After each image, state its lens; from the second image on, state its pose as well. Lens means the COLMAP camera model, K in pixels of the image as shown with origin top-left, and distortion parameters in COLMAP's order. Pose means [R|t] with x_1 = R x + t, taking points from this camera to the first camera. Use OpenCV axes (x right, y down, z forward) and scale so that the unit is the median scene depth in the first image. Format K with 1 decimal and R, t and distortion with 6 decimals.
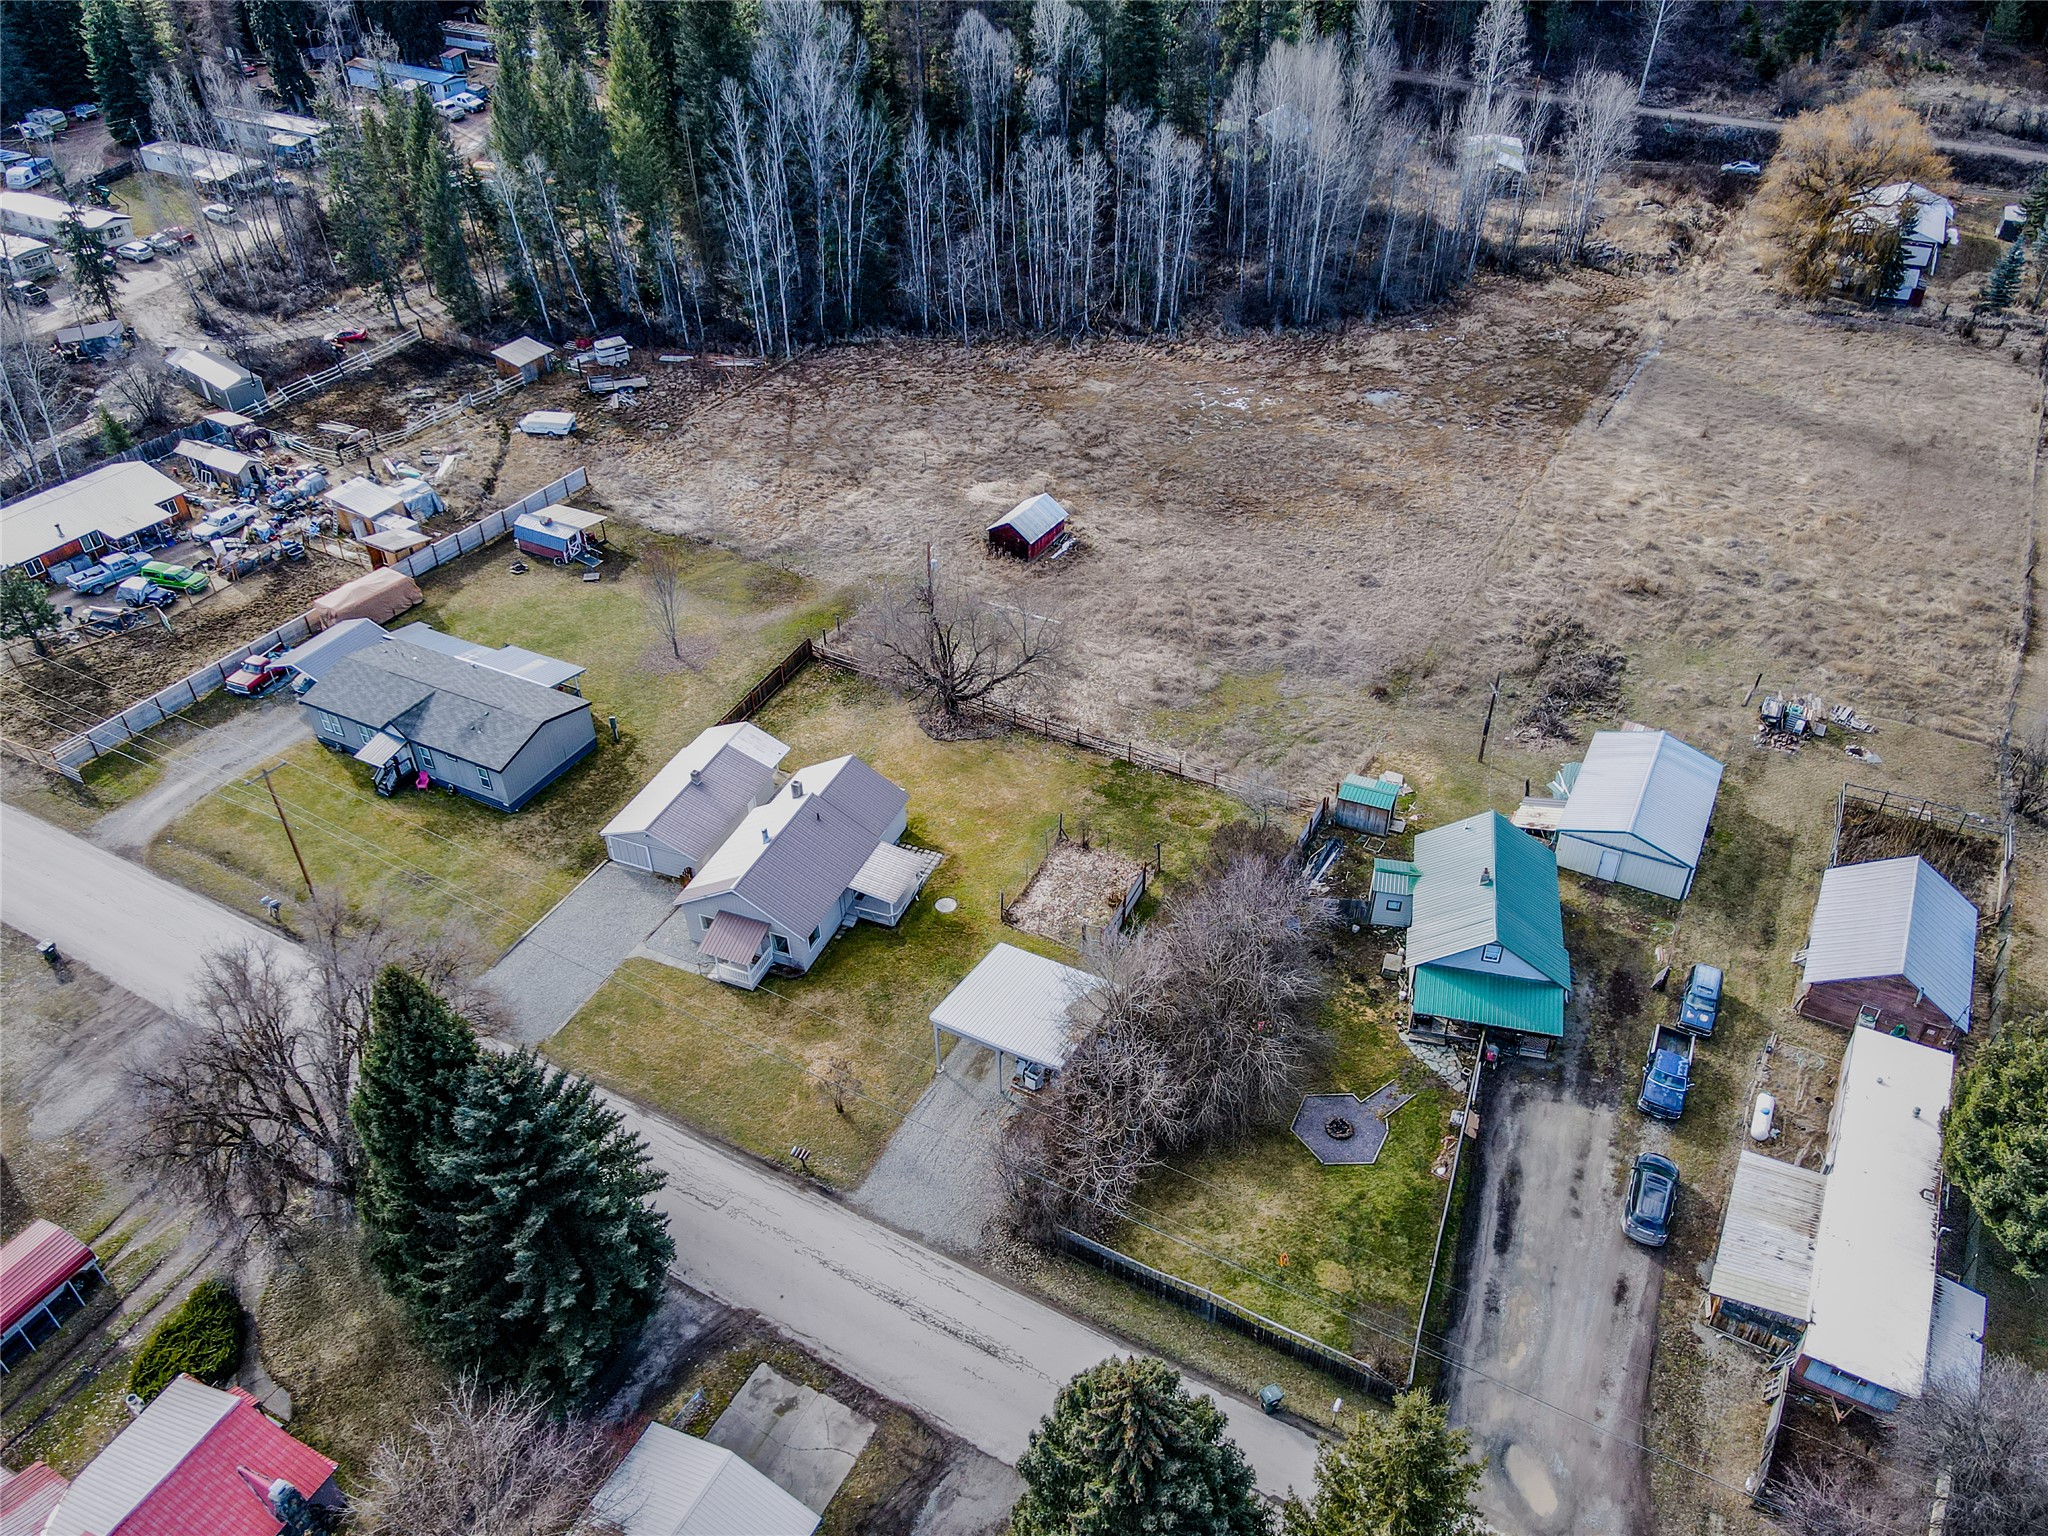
lens RADIAL K [[1502.6, 0, 1018.2], [0, 1502.6, 765.2], [0, 0, 1]] dist [0.011844, 0.013784]
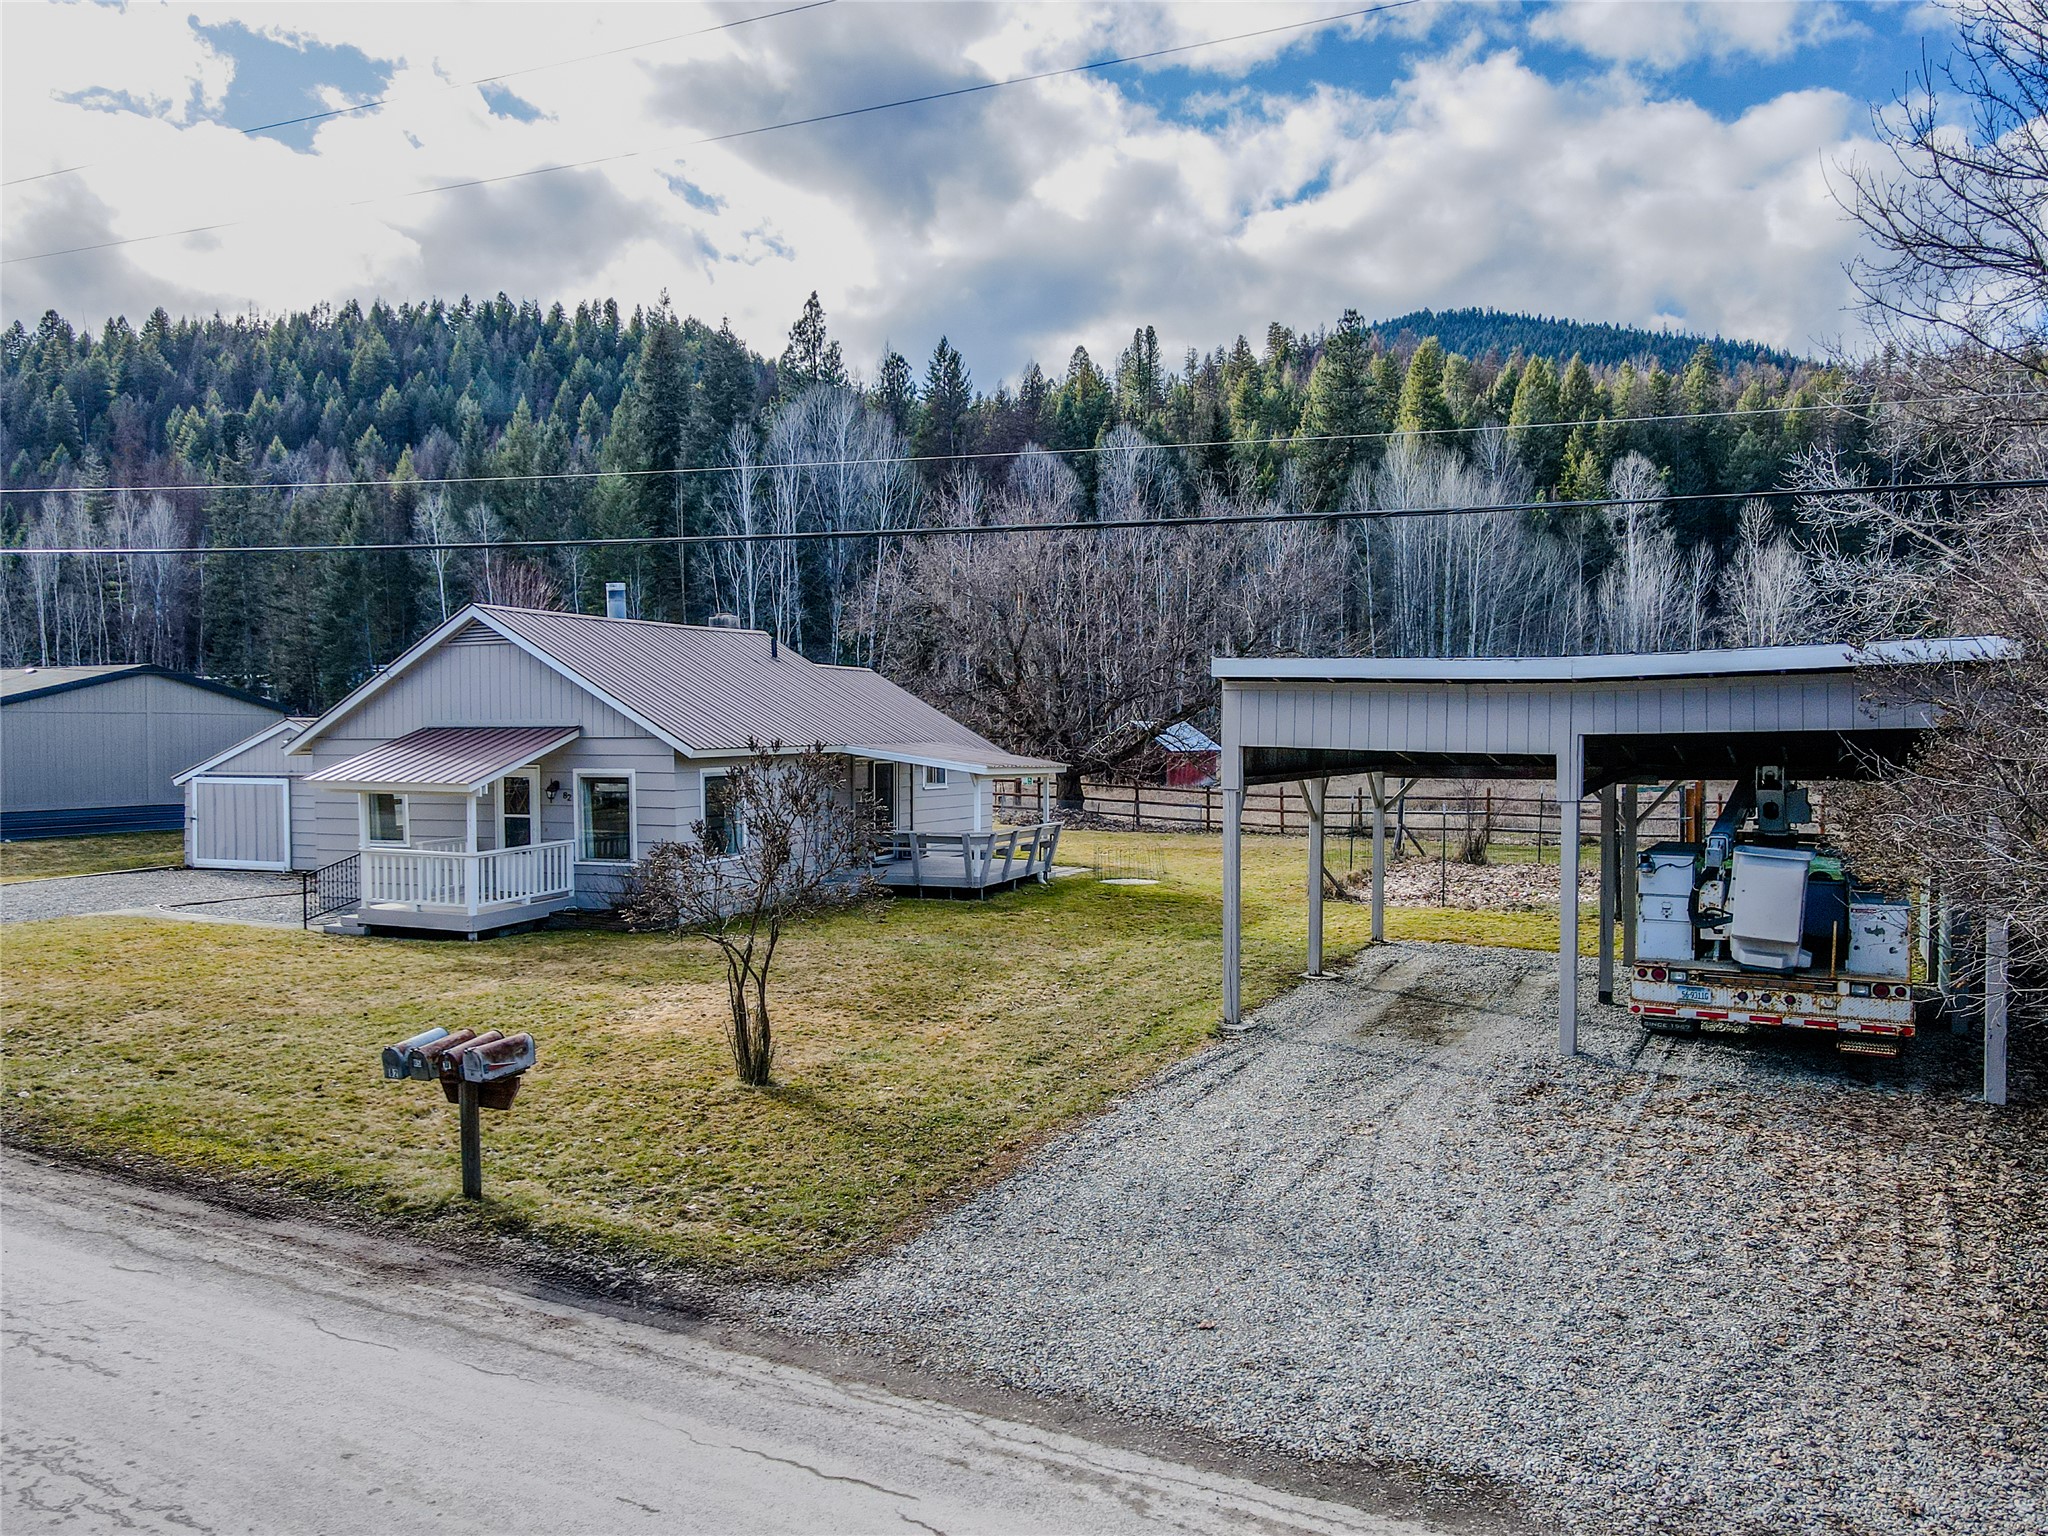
lens RADIAL K [[1502.6, 0, 1018.2], [0, 1502.6, 765.2], [0, 0, 1]] dist [0.011844, 0.013784]
pose [[0.999869, 0.011946, 0.010950, -0.049673], [-0.003329, 0.812710, -0.582659, 0.171583], [-0.015860, 0.582546, 0.812643, 0.461209]]
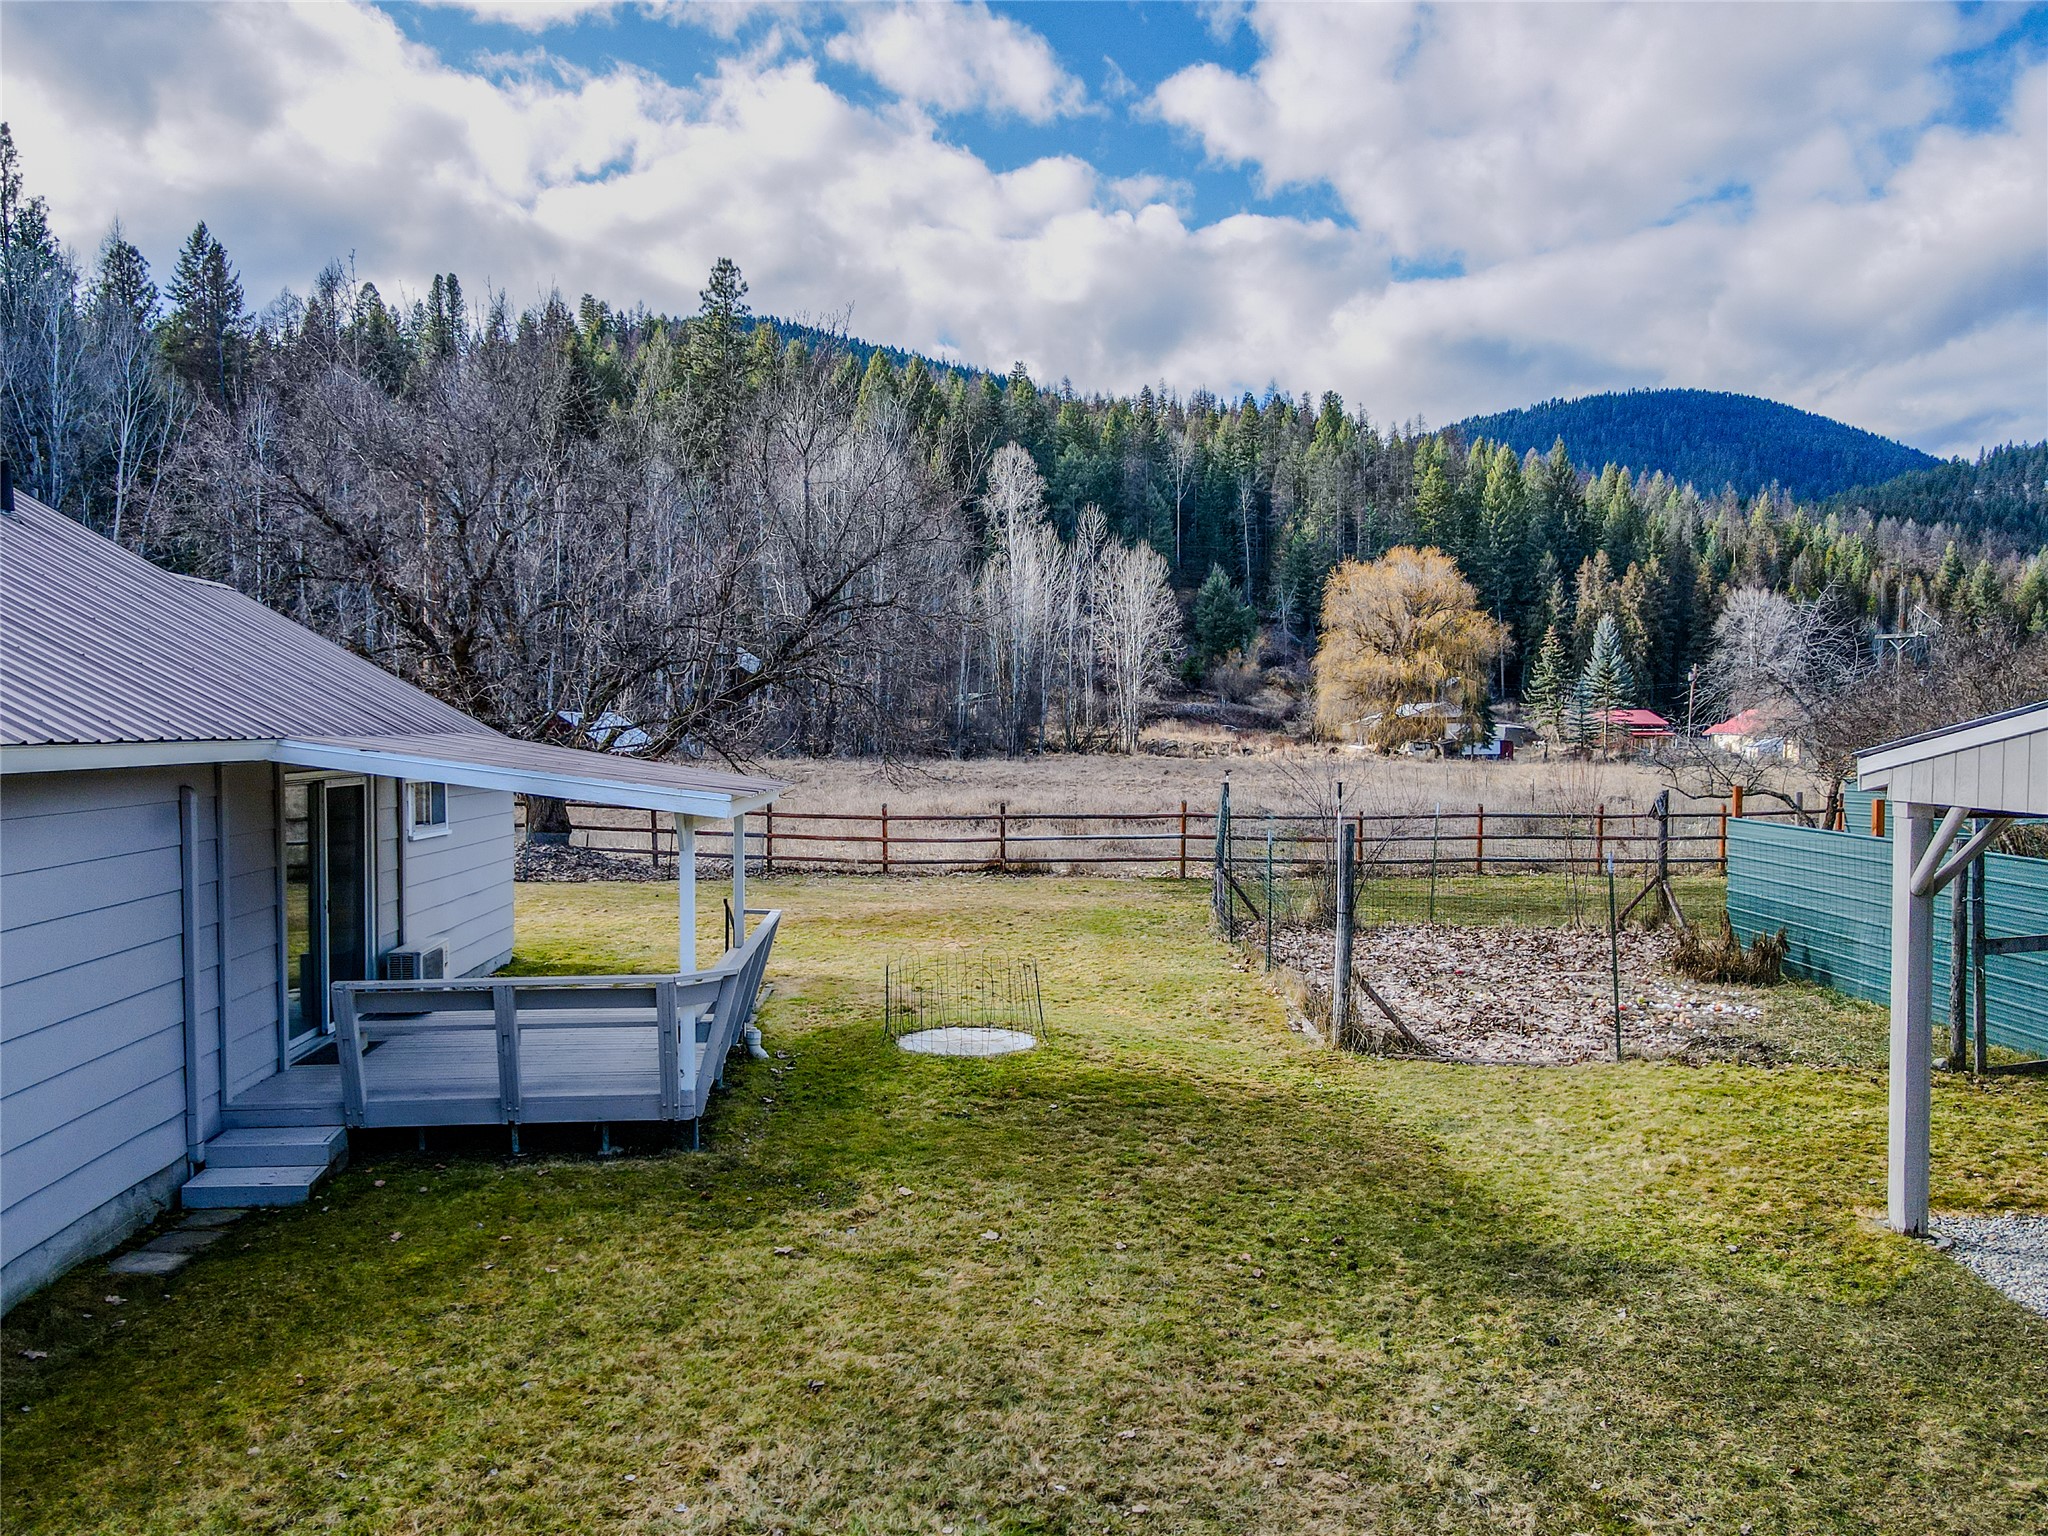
lens RADIAL K [[1502.6, 0, 1018.2], [0, 1502.6, 765.2], [0, 0, 1]] dist [0.011844, 0.013784]
pose [[0.891677, 0.001710, 0.452670, -0.071615], [0.263452, 0.811228, -0.522017, 0.097274], [-0.368111, 0.584728, 0.722902, 0.563432]]
